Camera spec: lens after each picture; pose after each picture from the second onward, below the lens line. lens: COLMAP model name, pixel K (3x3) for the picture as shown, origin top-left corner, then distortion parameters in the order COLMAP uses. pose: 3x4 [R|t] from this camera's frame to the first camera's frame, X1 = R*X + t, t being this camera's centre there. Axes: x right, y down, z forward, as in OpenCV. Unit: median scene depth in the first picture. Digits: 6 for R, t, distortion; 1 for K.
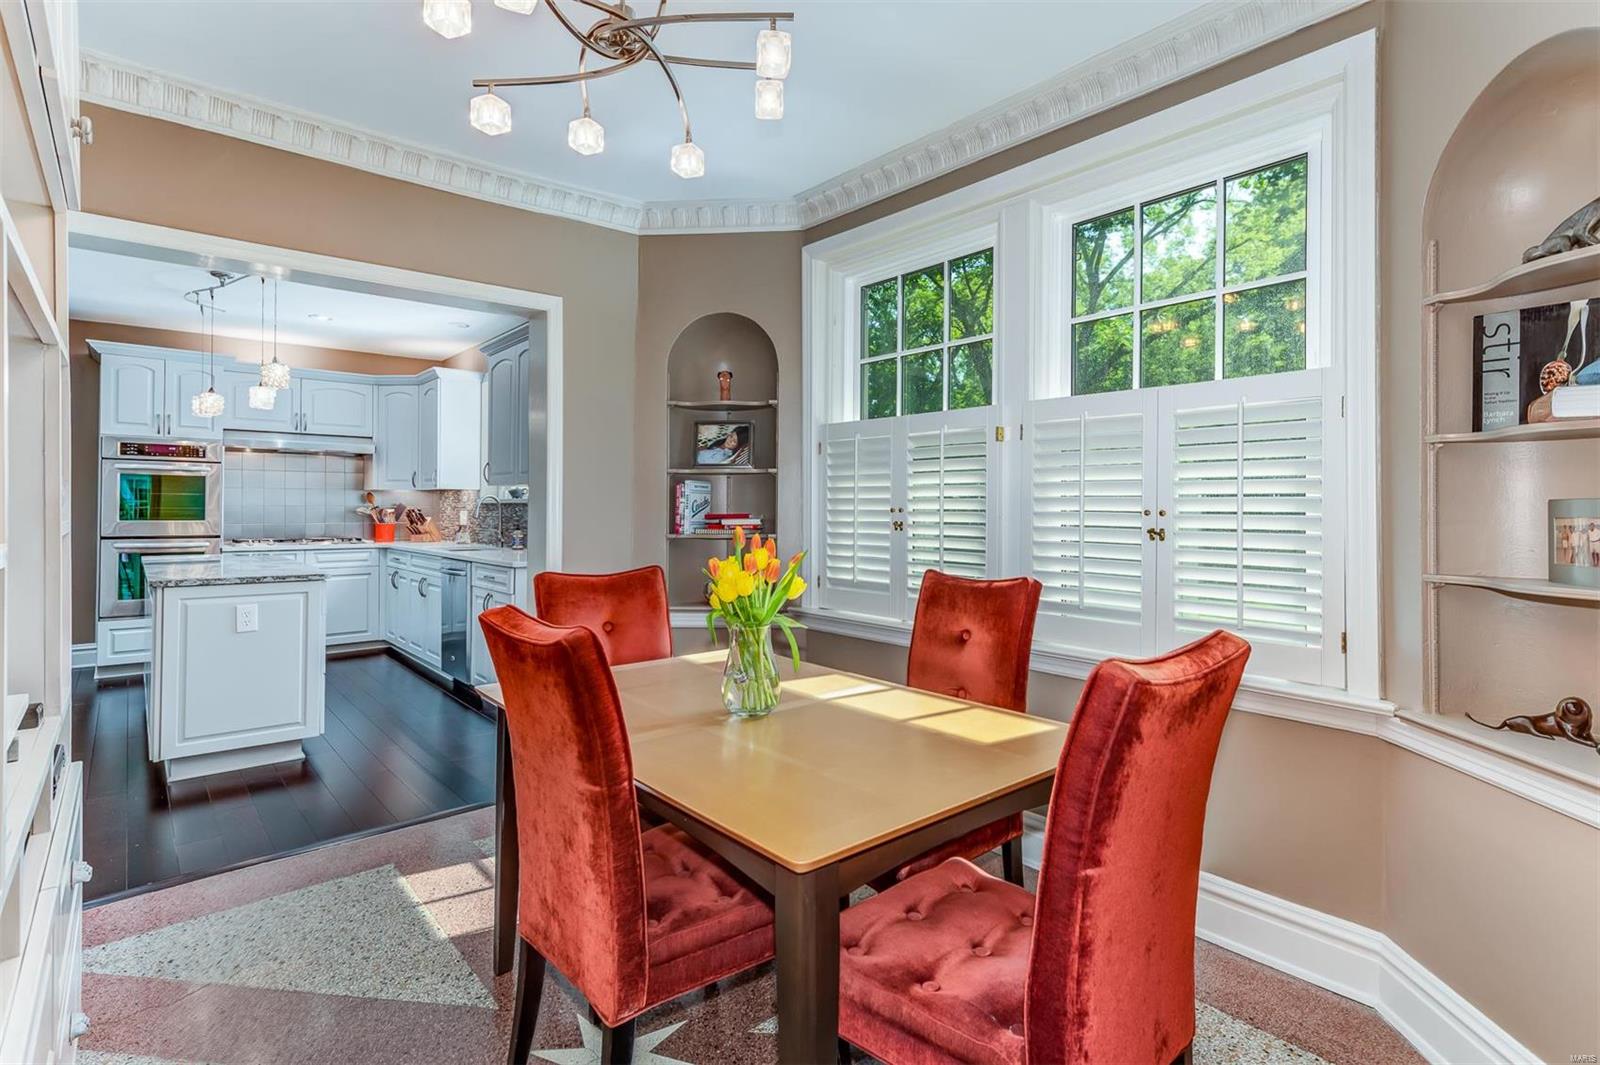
lens RADIAL K [[791.2, 0, 800.4], [0, 791.2, 504.3], [0, 0, 1]] dist [0.000037, -0.000182]
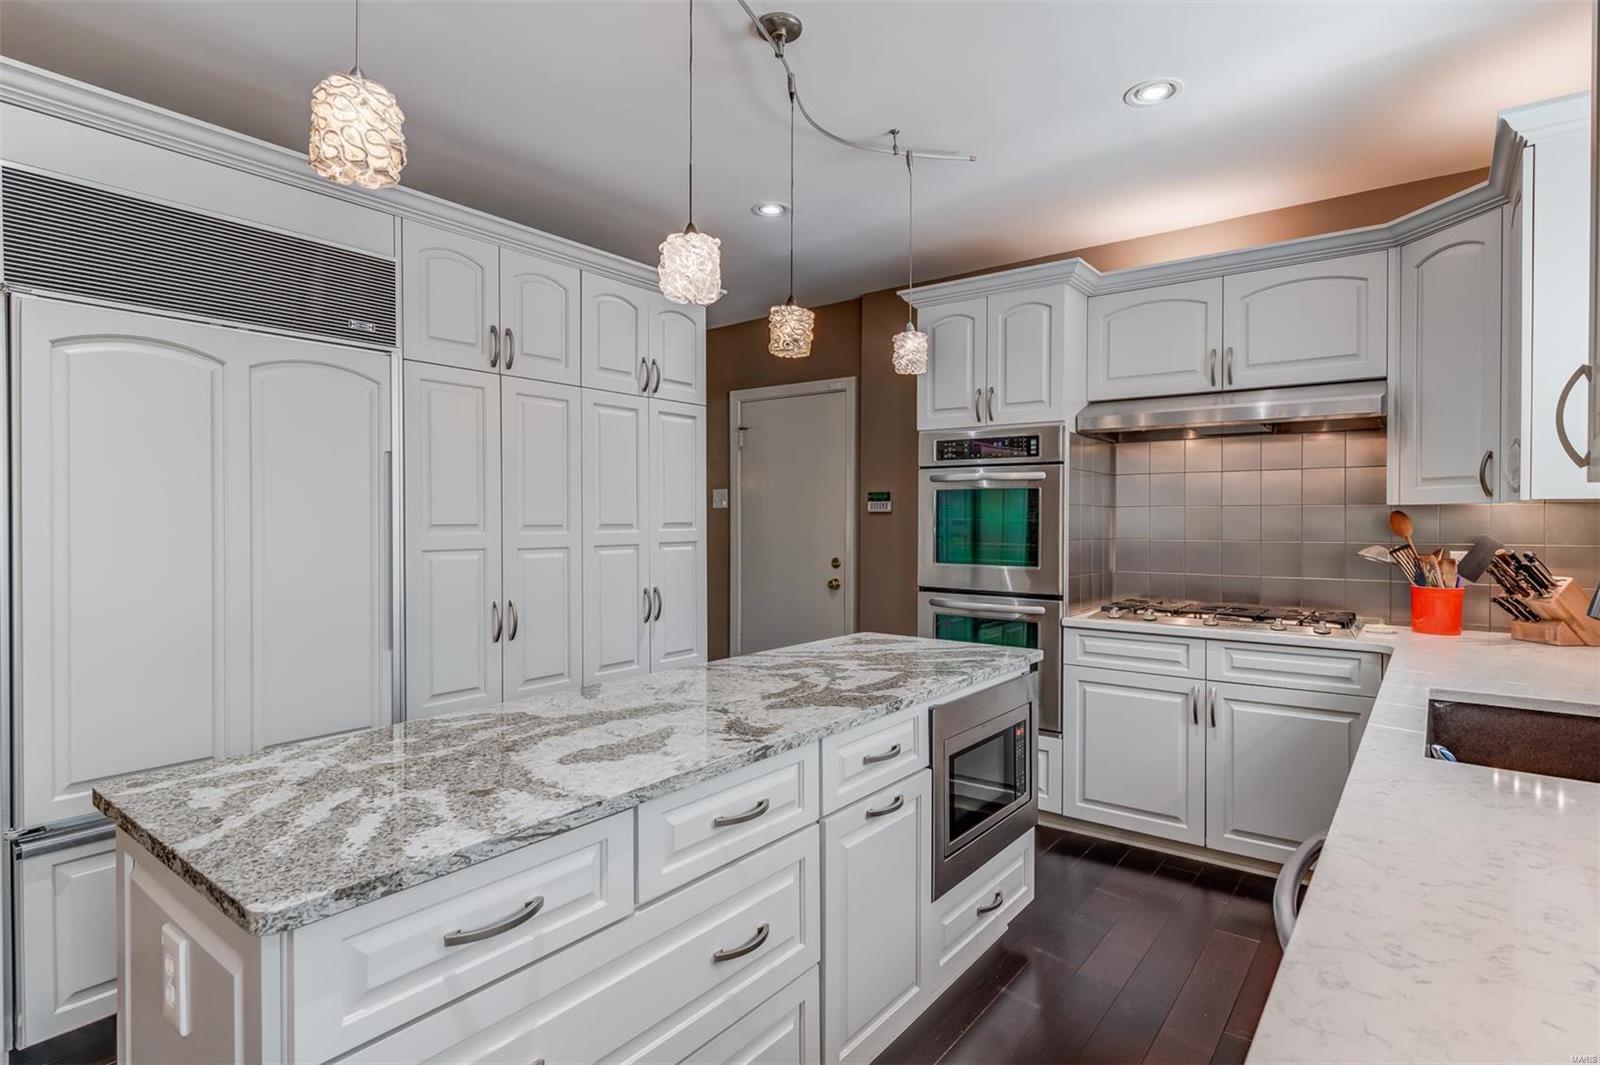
lens RADIAL K [[826.0, 0, 796.9], [0, 826.0, 525.6], [0, 0, 1]] dist [-0.002848, -0.000892]
pose [[0.207565, 0.004177, -0.978212, -0.196026], [0.006332, 0.999964, 0.005614, -0.012447], [0.978201, -0.007360, 0.207531, 0.643957]]
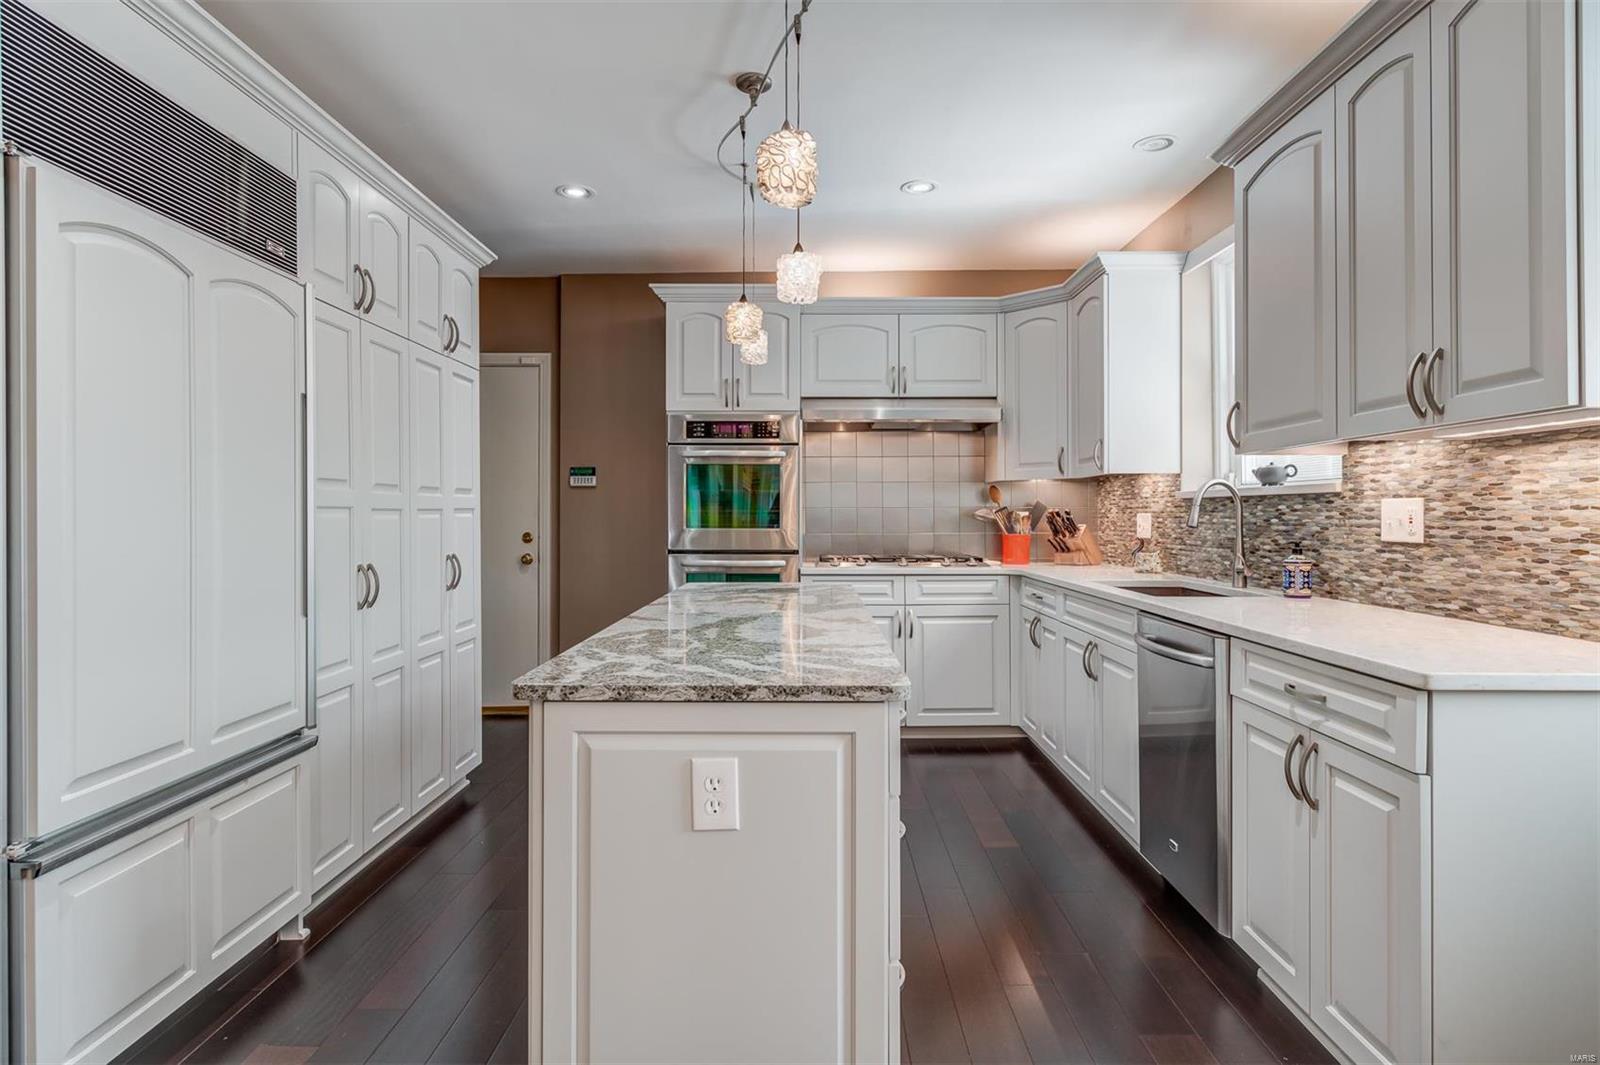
lens RADIAL K [[879.3, 0, 797.6], [0, 879.3, 513.8], [0, 0, 1]] dist [0.003852, 0.000717]
pose [[0.756852, -0.006543, -0.653553, -0.217014], [0.009551, 0.999954, 0.001051, 0.006037], [0.653516, -0.007037, 0.756880, 0.389088]]
